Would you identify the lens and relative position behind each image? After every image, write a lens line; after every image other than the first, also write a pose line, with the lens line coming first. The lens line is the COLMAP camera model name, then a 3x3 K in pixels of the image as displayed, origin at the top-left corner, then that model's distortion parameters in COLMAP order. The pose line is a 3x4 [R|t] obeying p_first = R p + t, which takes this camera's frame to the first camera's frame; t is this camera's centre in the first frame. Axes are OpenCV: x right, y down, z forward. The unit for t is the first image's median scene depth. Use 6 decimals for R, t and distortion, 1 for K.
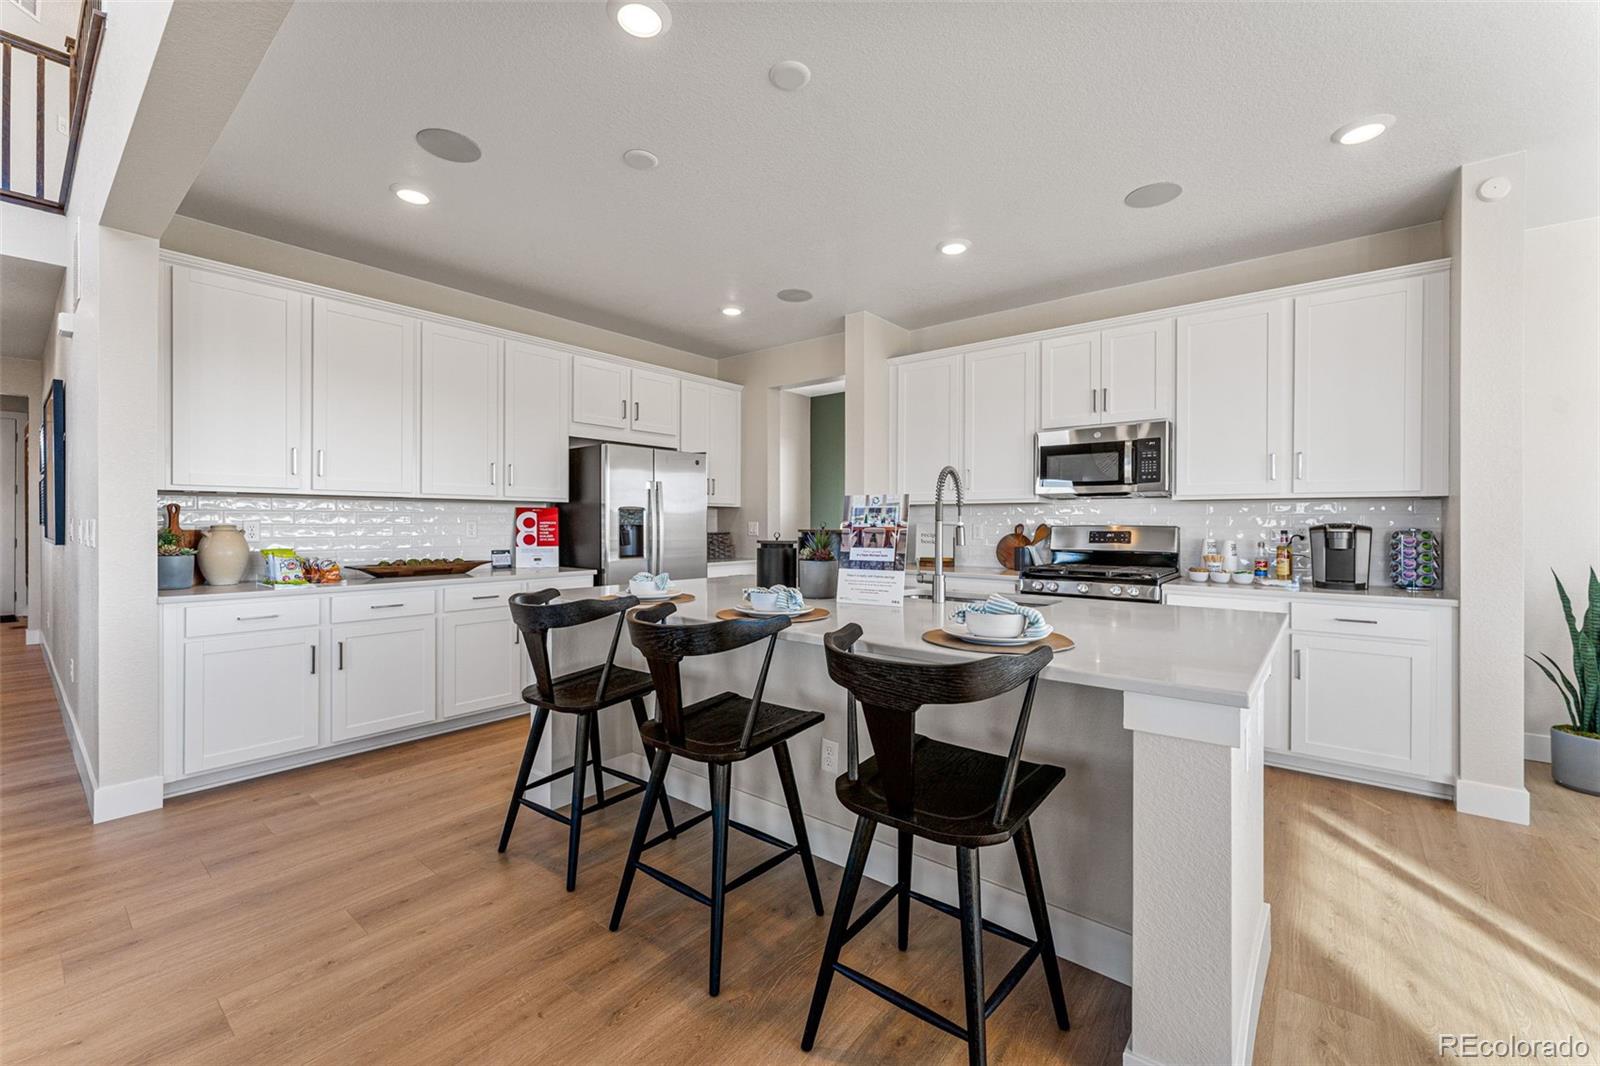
lens RADIAL K [[652.6, 0, 801.7], [0, 652.6, 528.2], [0, 0, 1]] dist [0.000432, -0.000110]
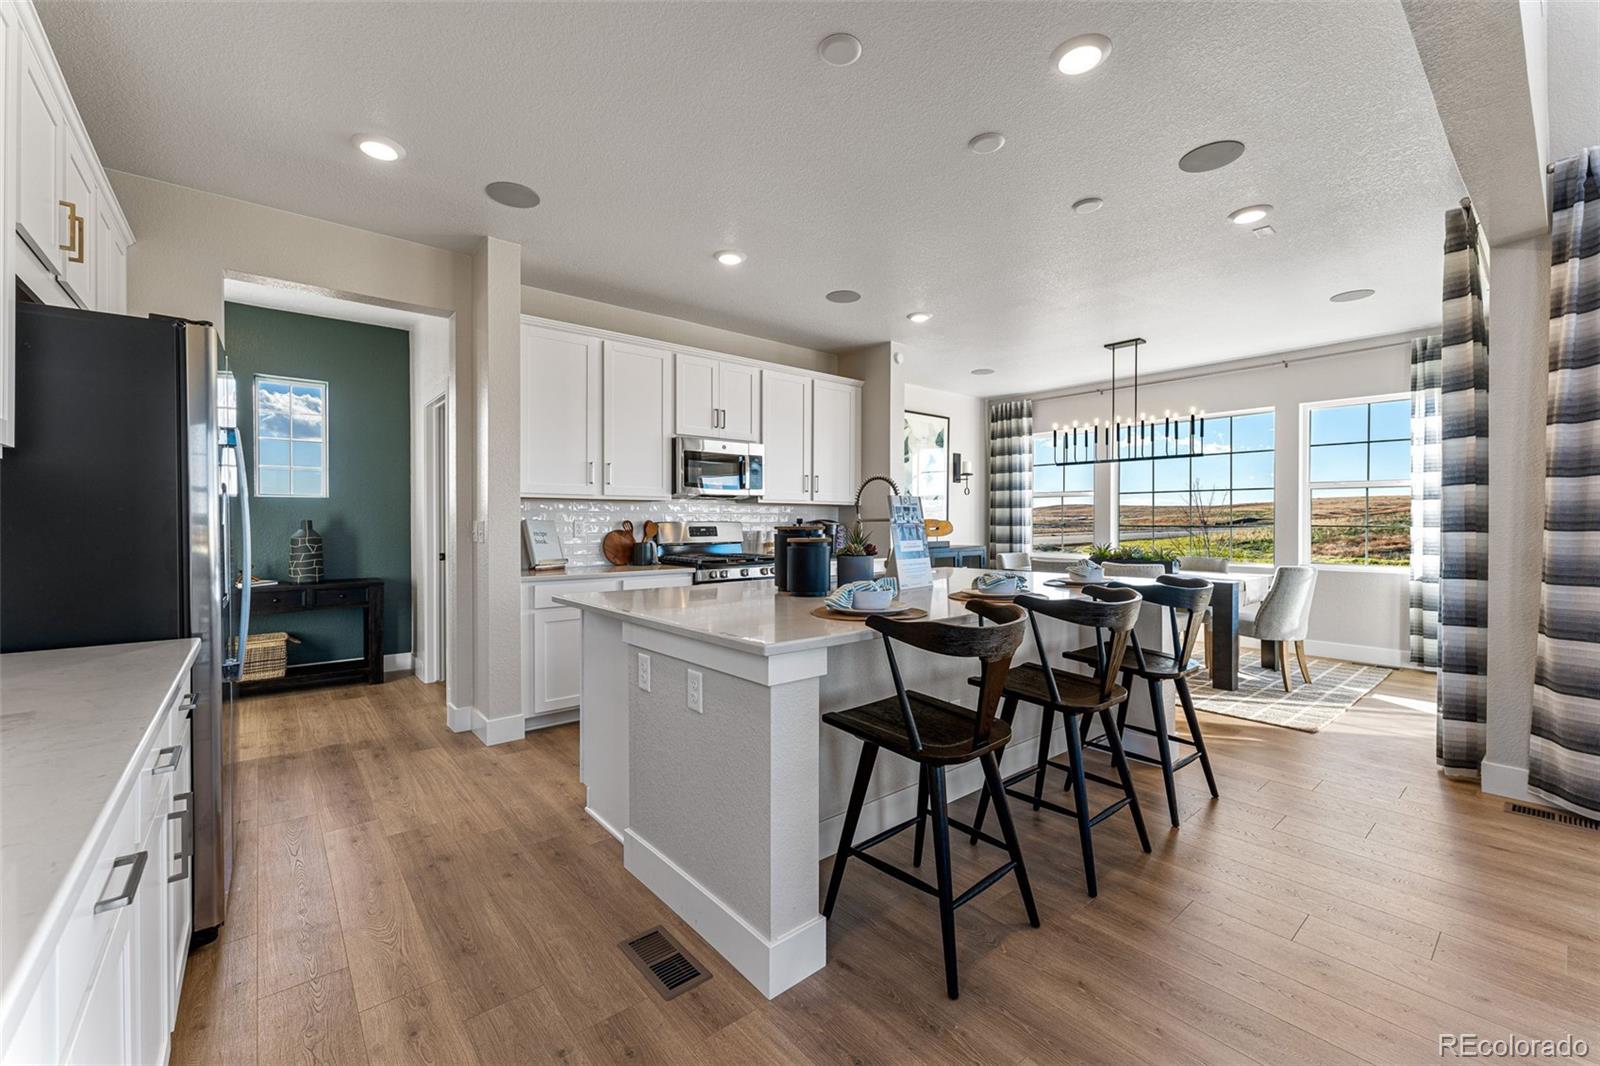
lens RADIAL K [[652.6, 0, 806.4], [0, 652.6, 523.2], [0, 0, 1]] dist [0.000432, -0.000110]
pose [[0.182733, -0.005985, 0.983144, -0.773393], [0.009051, 0.999949, 0.004405, -0.005889], [-0.983121, 0.008093, 0.182778, 0.682199]]
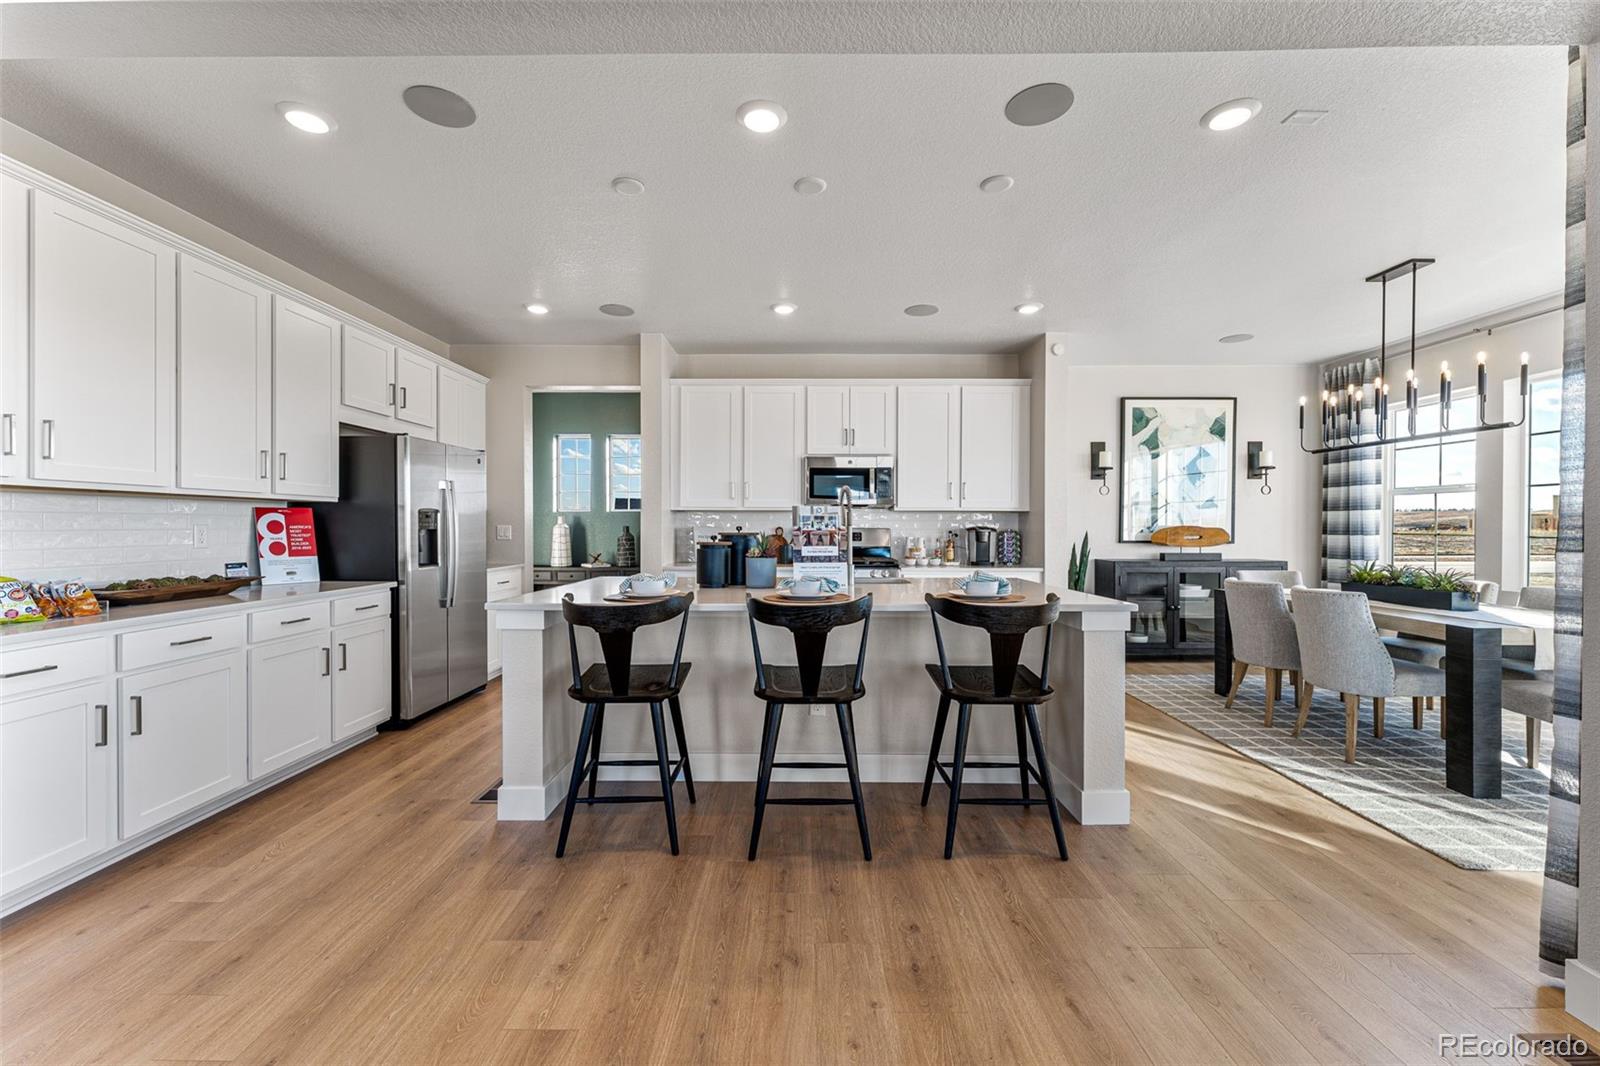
lens RADIAL K [[652.6, 0, 802.7], [0, 652.6, 530.7], [0, 0, 1]] dist [0.000432, -0.000110]
pose [[0.779708, -0.006333, 0.626111, -0.527709], [0.005261, 0.999980, 0.003562, -0.004301], [-0.626121, 0.000517, 0.779726, -0.009297]]
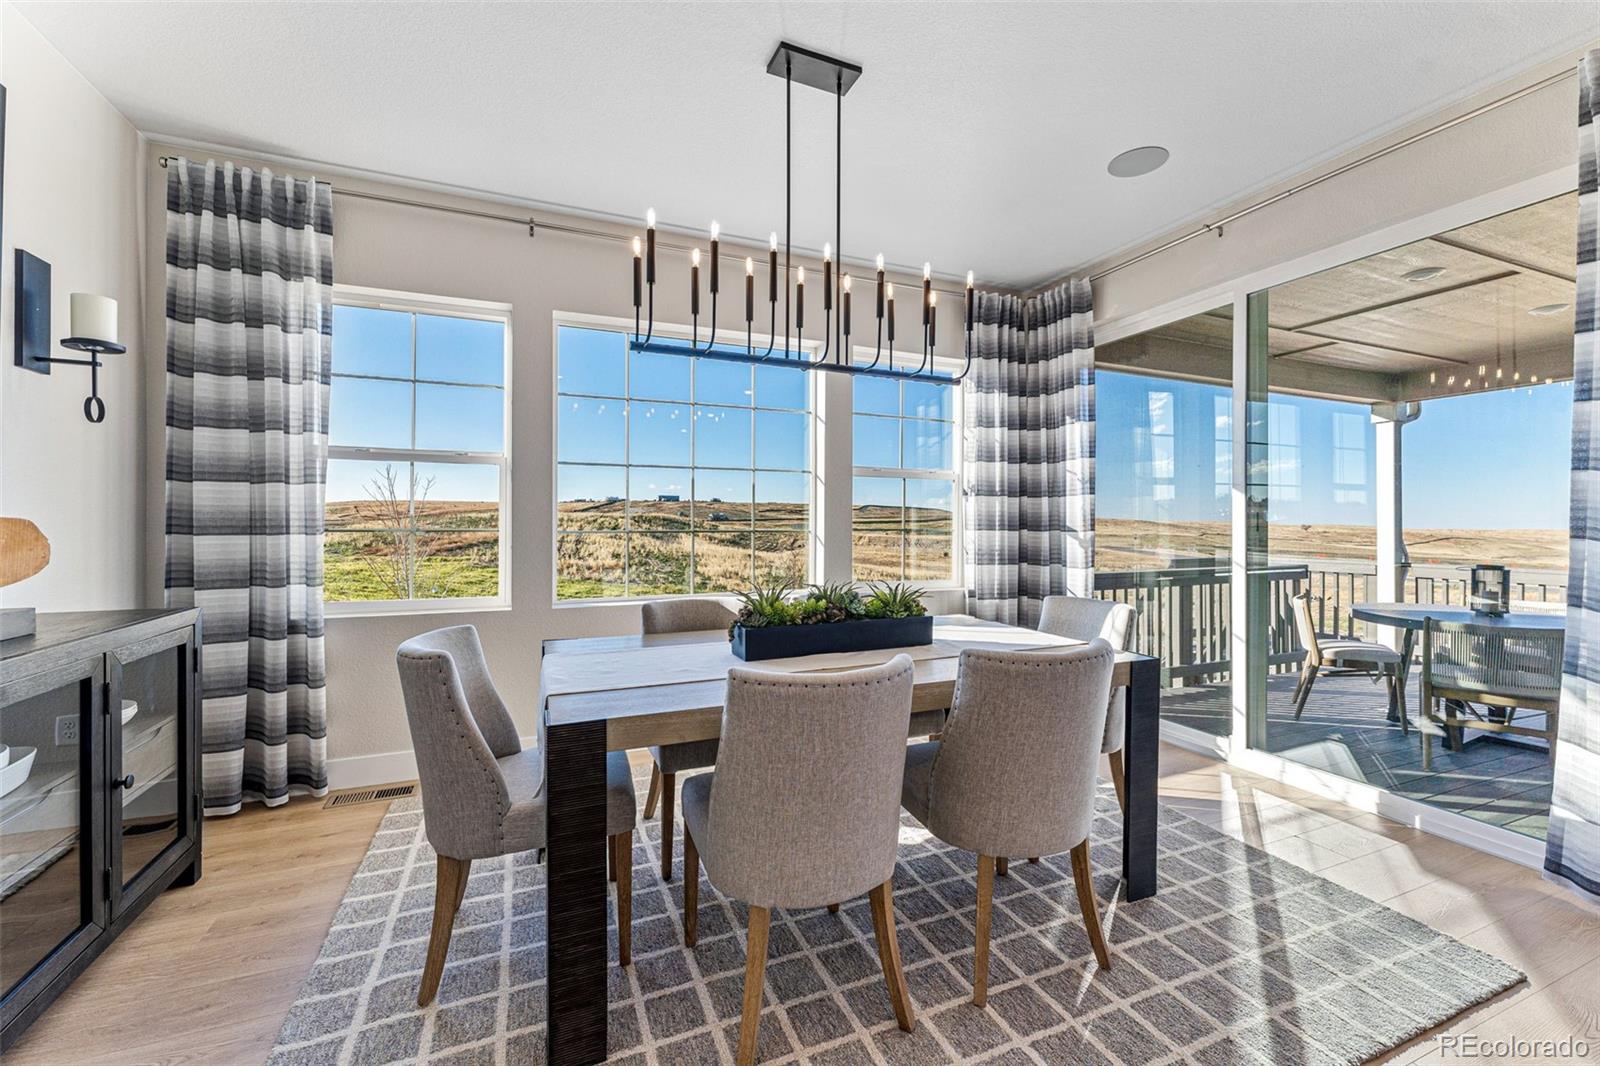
lens RADIAL K [[652.6, 0, 823.6], [0, 652.6, 520.7], [0, 0, 1]] dist [0.000432, -0.000110]
pose [[-0.896630, -0.006703, 0.442729, 0.614349], [-0.005314, 0.999976, 0.004379, -0.003766], [-0.442748, 0.001573, -0.896645, 0.786219]]
